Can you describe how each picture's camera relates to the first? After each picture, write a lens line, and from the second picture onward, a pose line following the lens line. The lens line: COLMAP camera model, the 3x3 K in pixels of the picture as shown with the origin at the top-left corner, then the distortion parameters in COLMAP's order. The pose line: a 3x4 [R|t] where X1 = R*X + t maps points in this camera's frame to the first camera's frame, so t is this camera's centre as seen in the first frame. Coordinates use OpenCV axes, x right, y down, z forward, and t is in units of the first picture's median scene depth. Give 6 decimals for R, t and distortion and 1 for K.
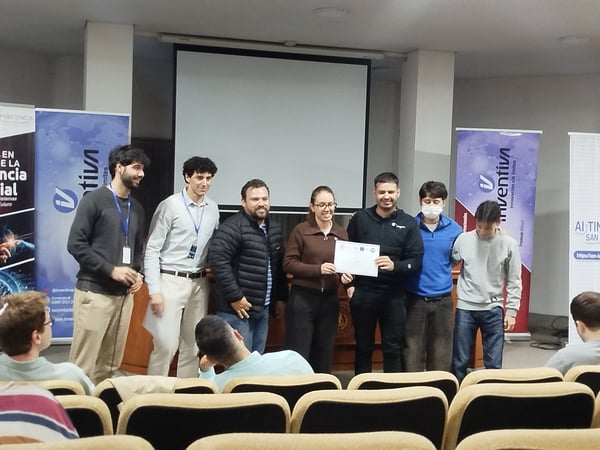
lens RADIAL K [[814.9, 0, 291.2], [0, 814.9, 213.5], [0, 0, 1]] dist [-0.000564, 0.000000]
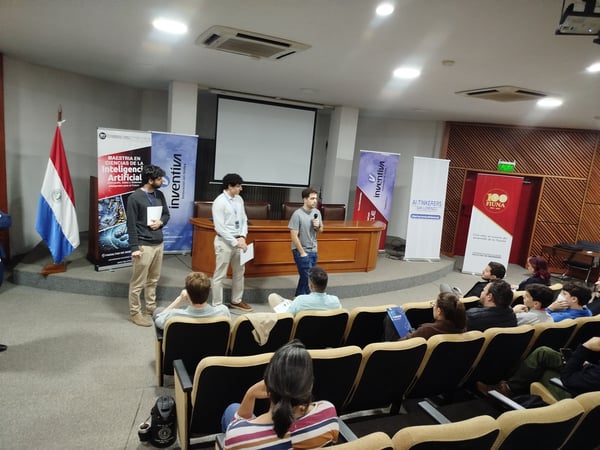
lens RADIAL K [[409.8, 0, 299.4], [0, 409.8, 225.4], [0, 0, 1]] dist [-0.008891, -0.006866]
pose [[0.986734, 0.032680, 0.159025, -0.106866], [-0.057752, 0.986116, 0.155695, -0.075281], [-0.151729, -0.162813, 0.974921, 0.008568]]
